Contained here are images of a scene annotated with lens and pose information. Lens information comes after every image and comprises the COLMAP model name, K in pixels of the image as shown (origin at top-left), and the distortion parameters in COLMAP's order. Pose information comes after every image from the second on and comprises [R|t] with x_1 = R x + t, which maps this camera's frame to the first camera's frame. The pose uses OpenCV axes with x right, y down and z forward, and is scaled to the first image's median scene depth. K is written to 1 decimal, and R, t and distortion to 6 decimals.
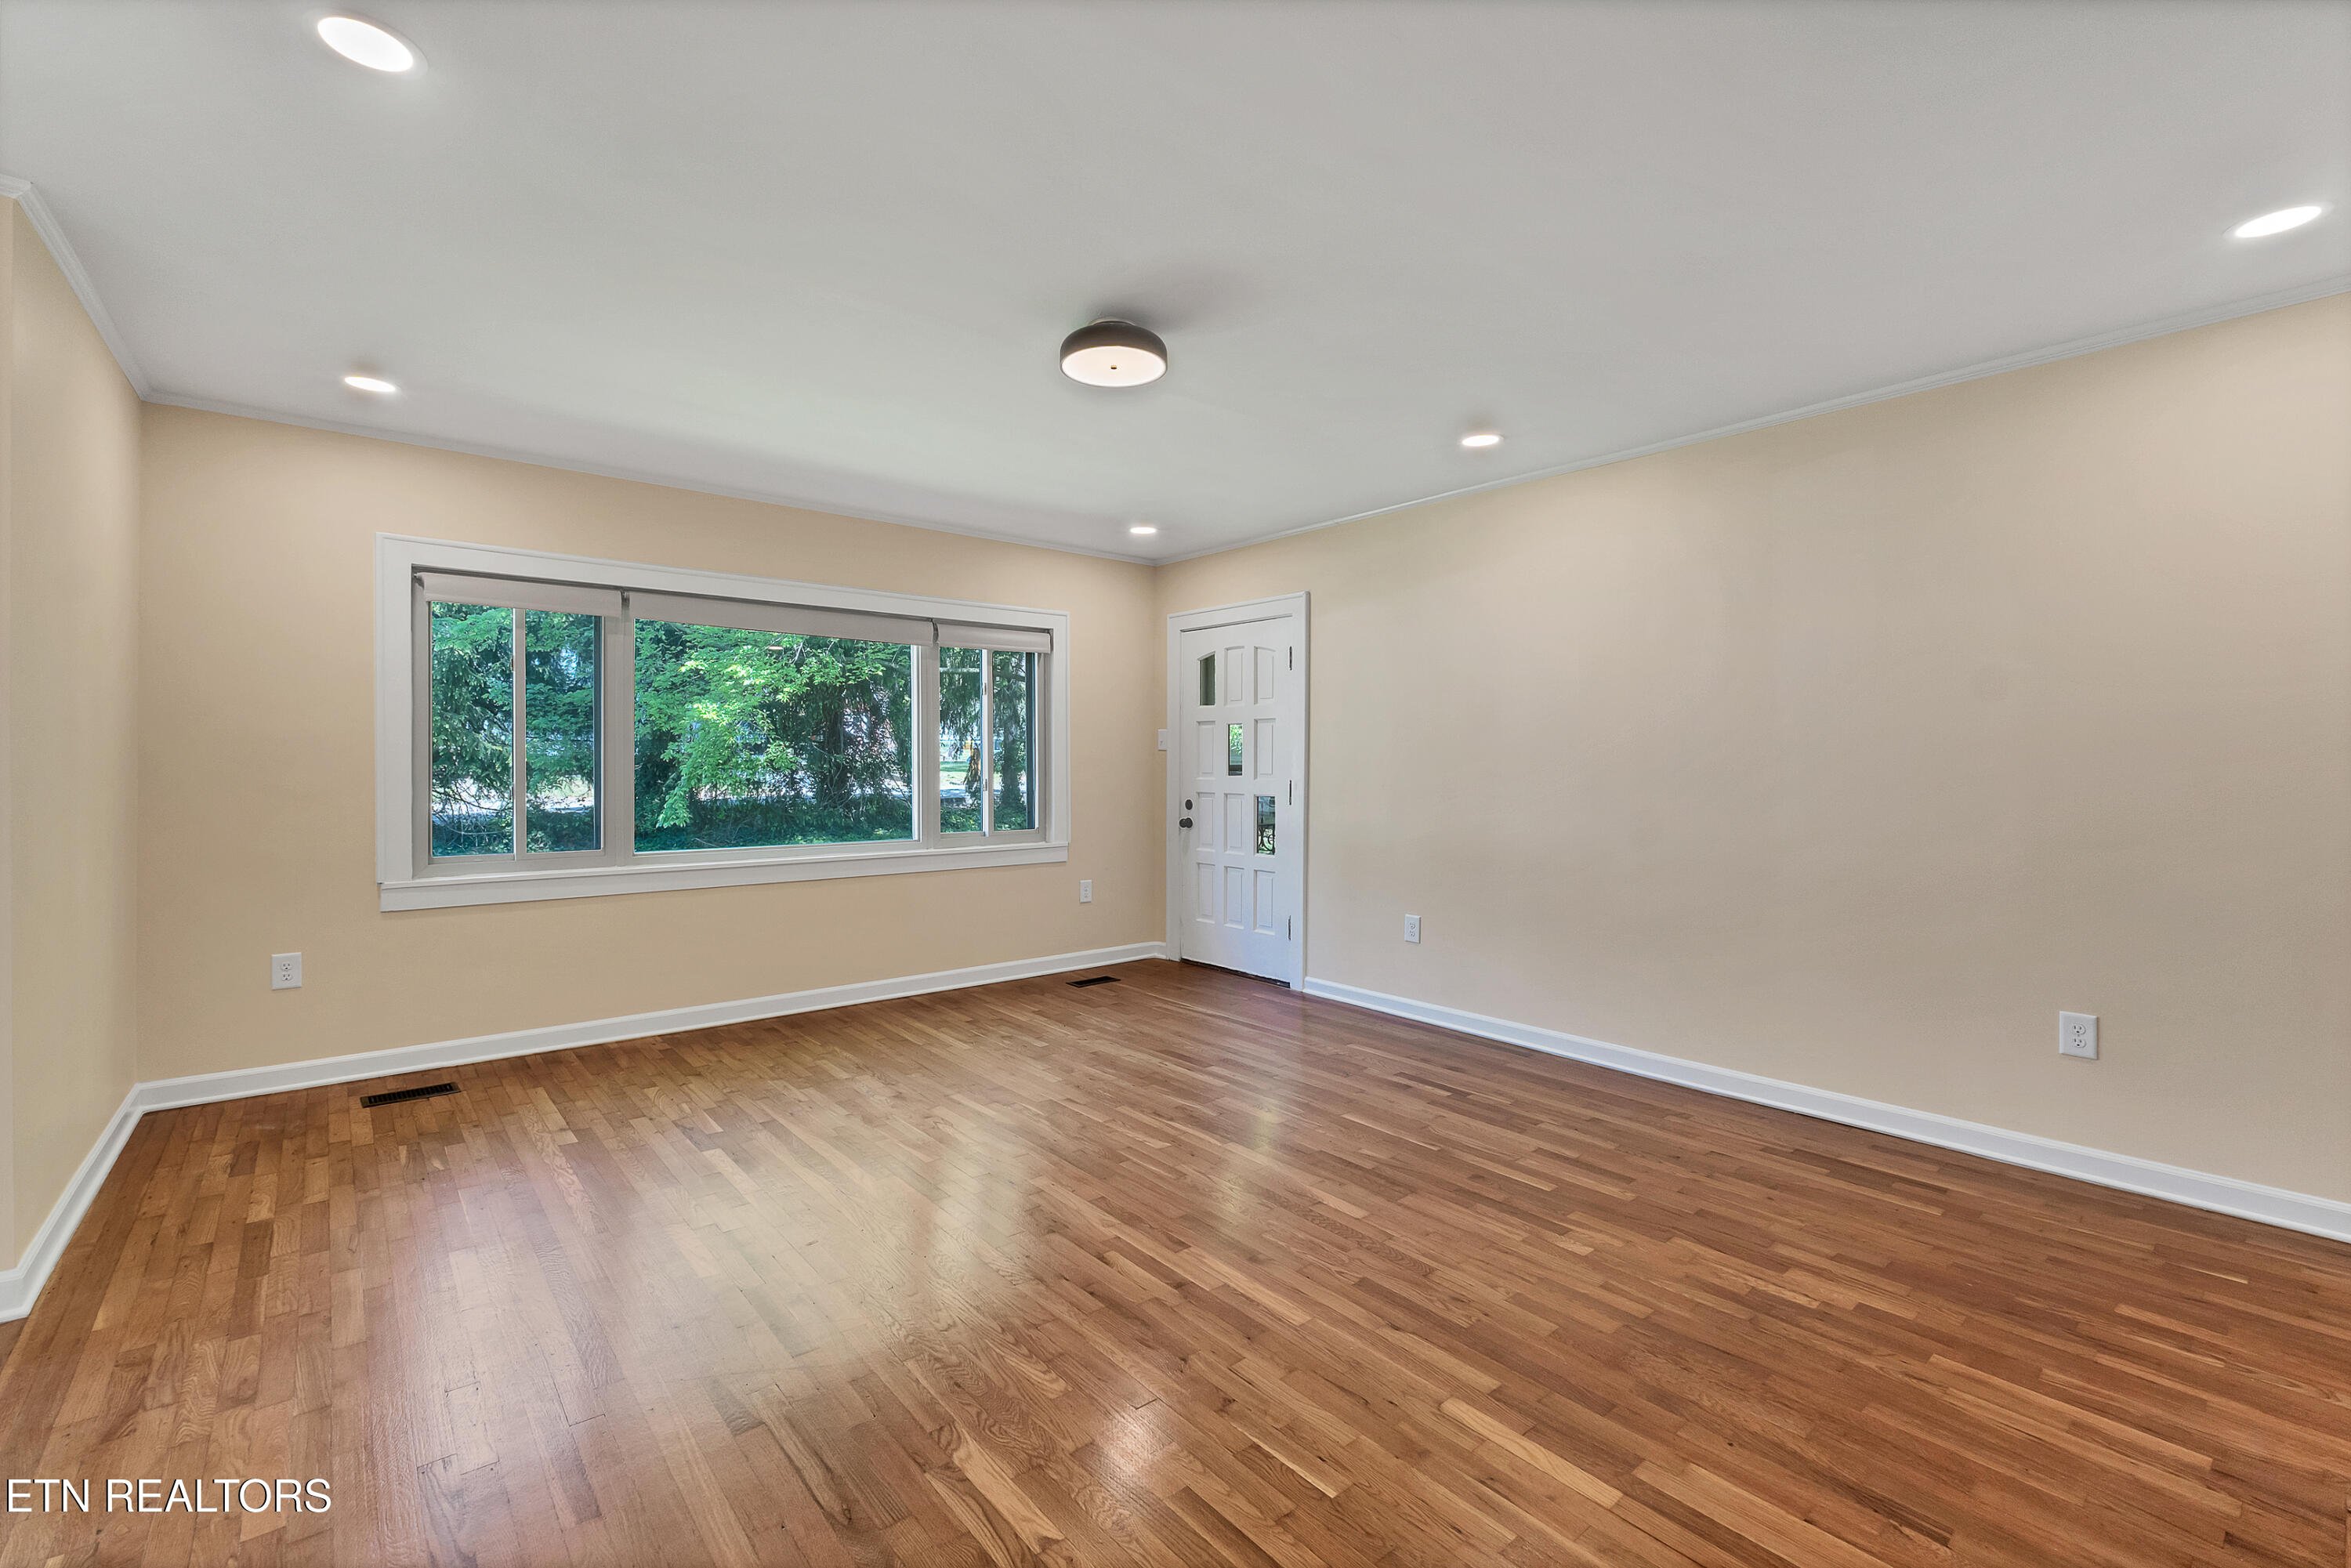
lens RADIAL K [[1022.3, 0, 1170.9], [0, 1022.3, 767.7], [0, 0, 1]] dist [-0.006529, -0.000218]
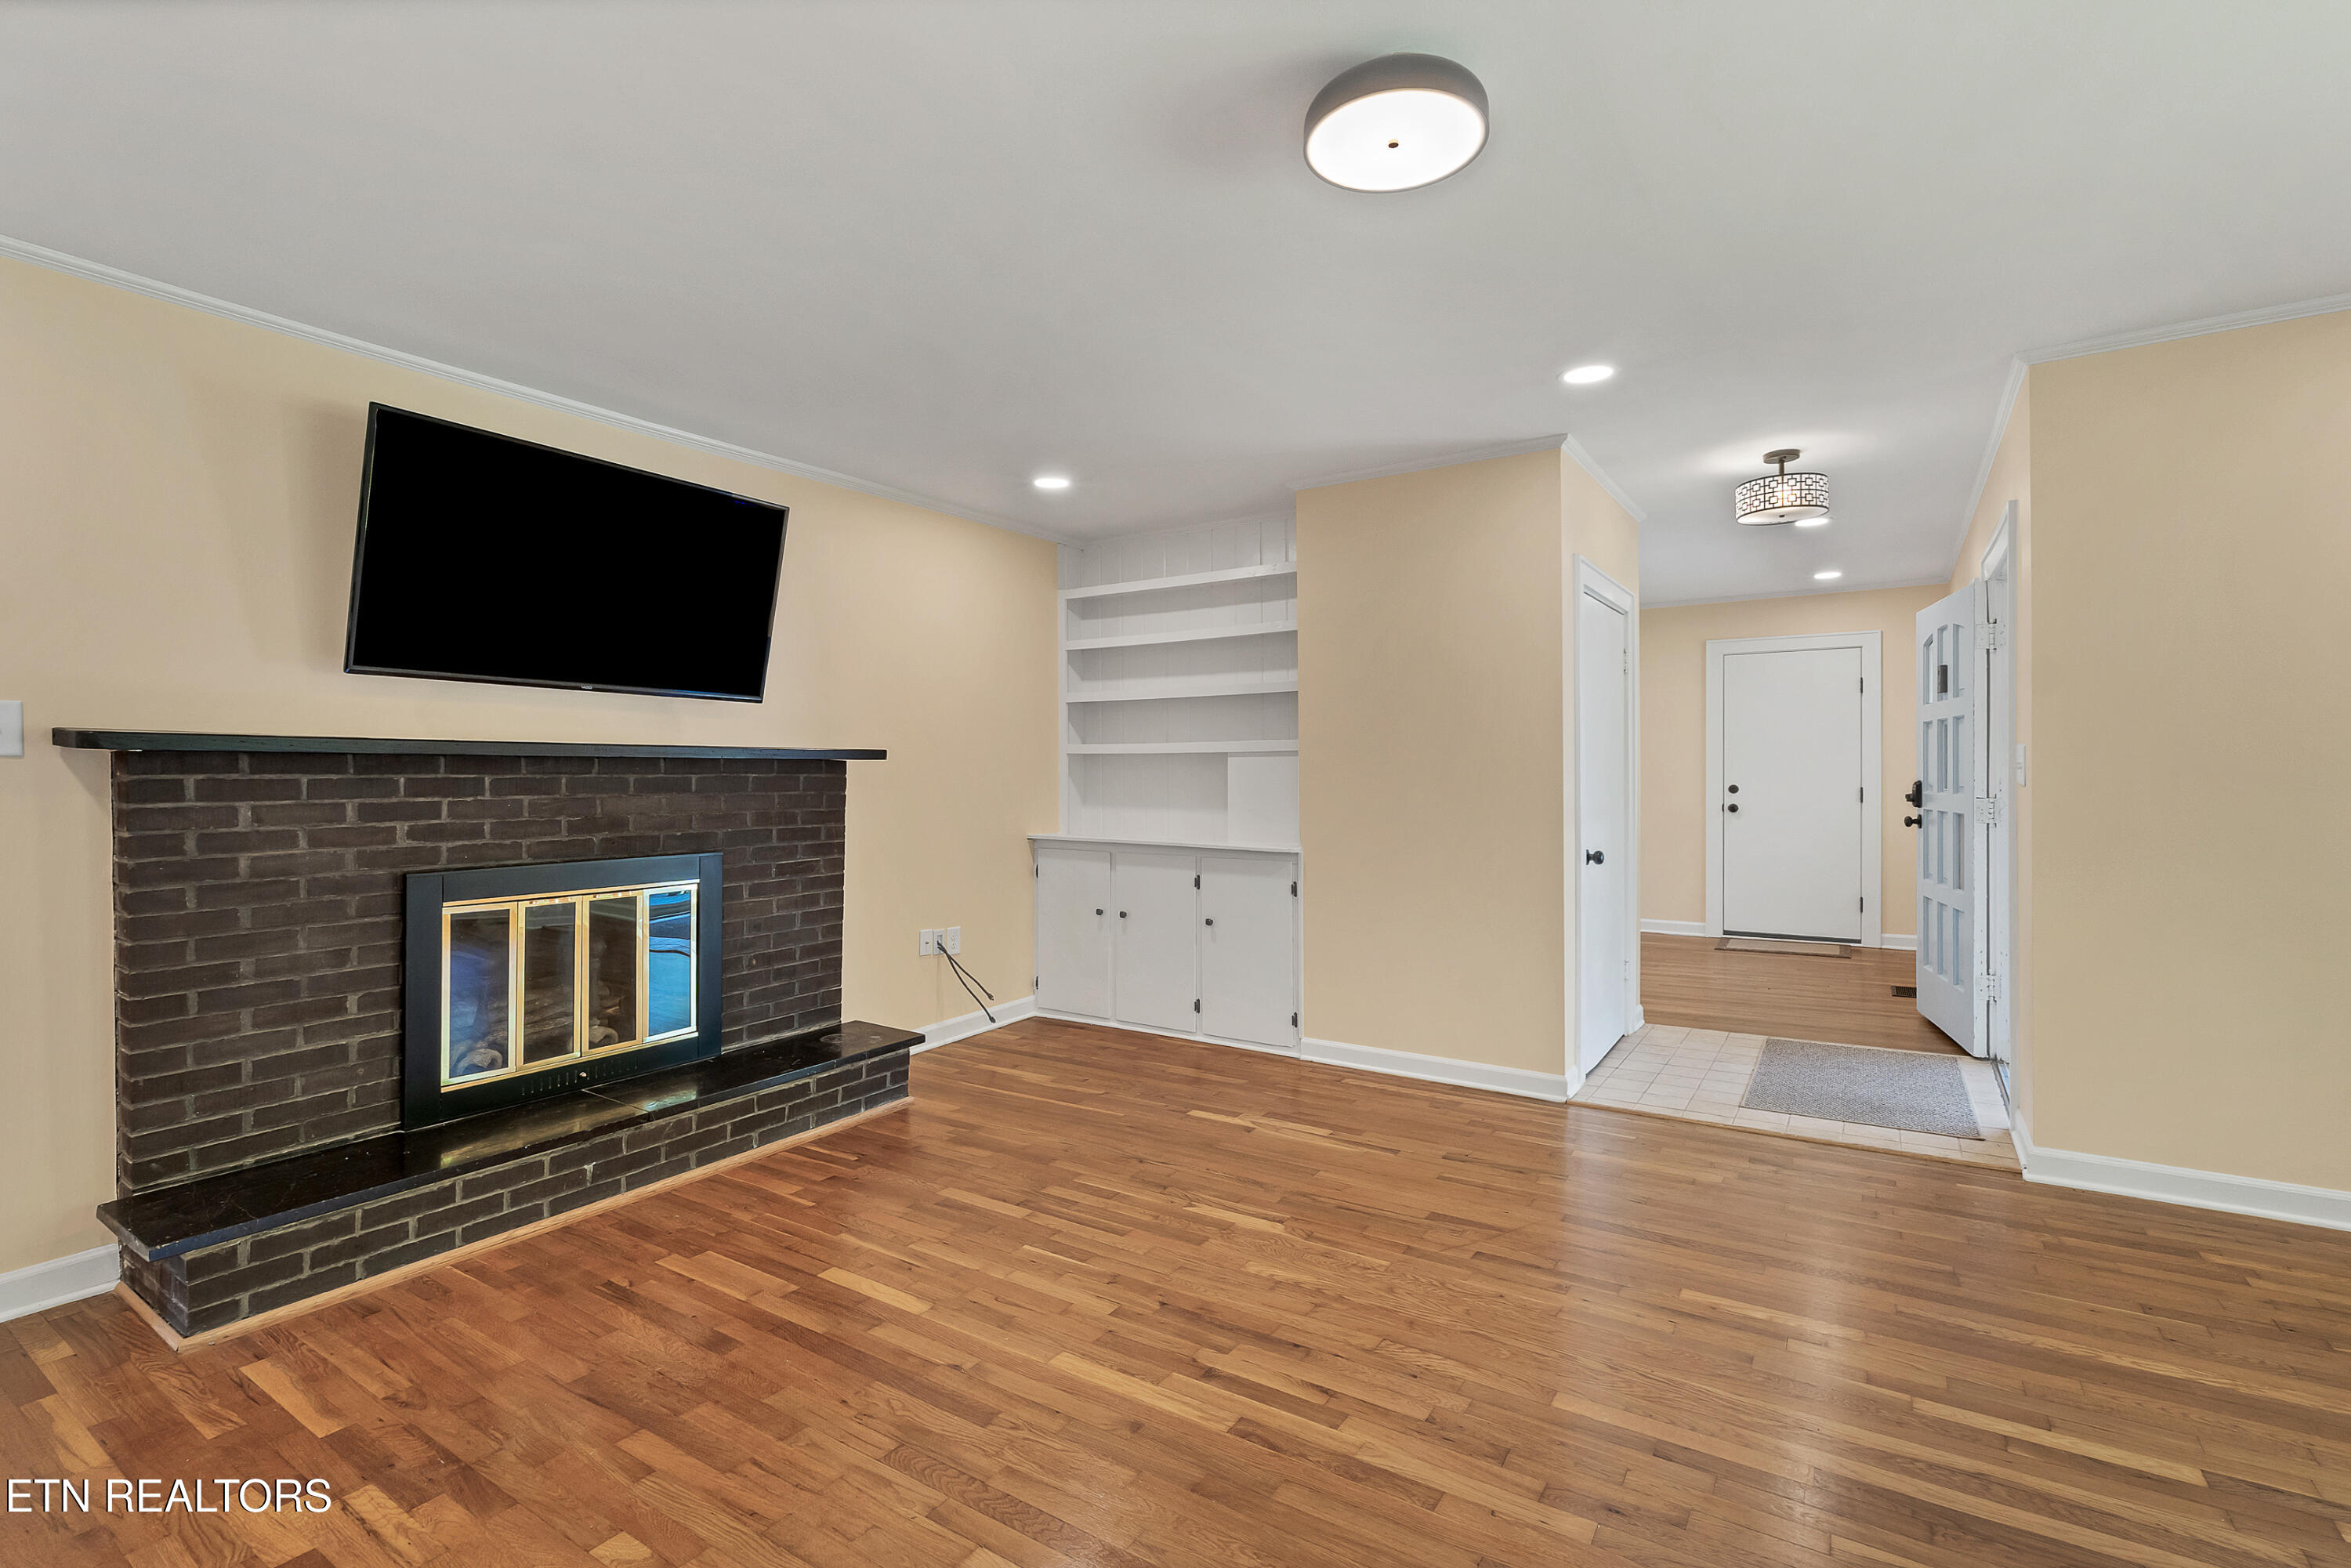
lens RADIAL K [[970.8, 0, 1183.3], [0, 970.8, 783.8], [0, 0, 1]] dist [-0.004474, -0.000249]
pose [[-0.937146, 0.001023, -0.348936, 0.212312], [-0.004356, 0.999883, 0.014632, -0.007831], [0.348910, 0.015232, -0.937033, 1.172327]]
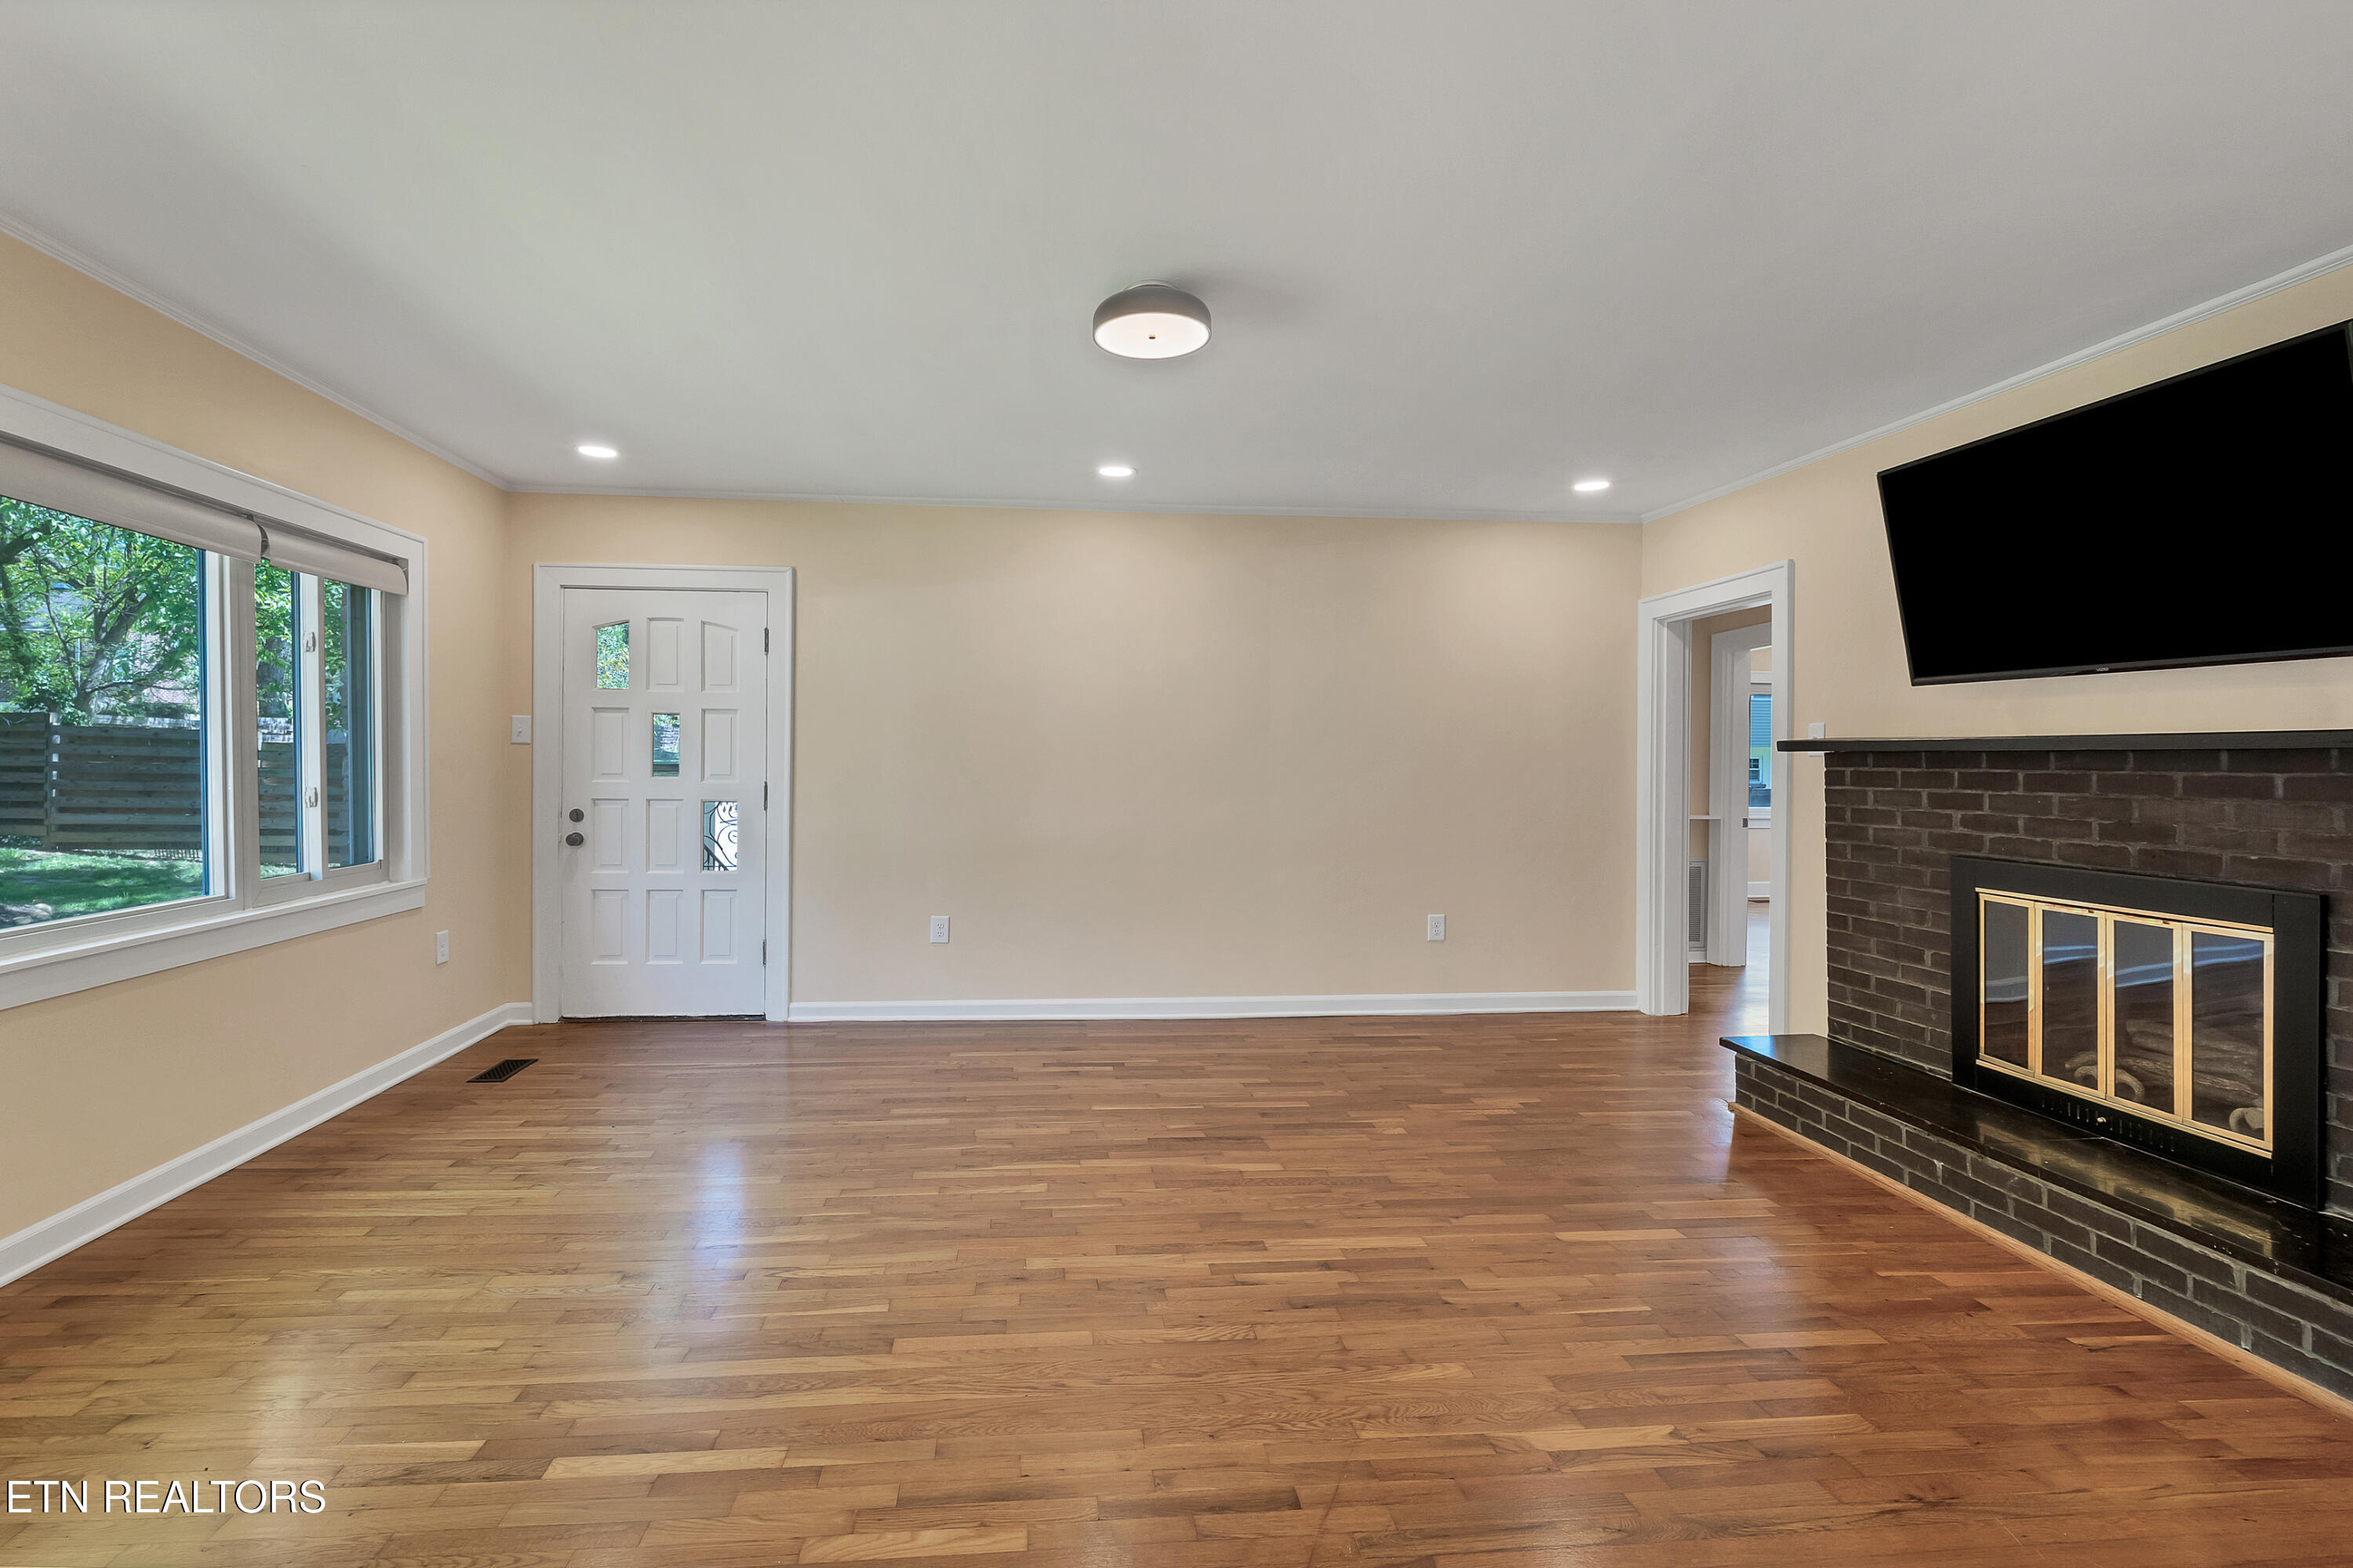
lens RADIAL K [[1037.3, 0, 1111.4], [0, 1037.3, 761.0], [0, 0, 1]] dist [-0.009119, -0.000056]
pose [[0.567197, 0.000198, 0.823582, -0.658621], [-0.001104, 0.999999, 0.000520, -0.008691], [-0.823581, -0.001204, 0.567197, 0.384654]]
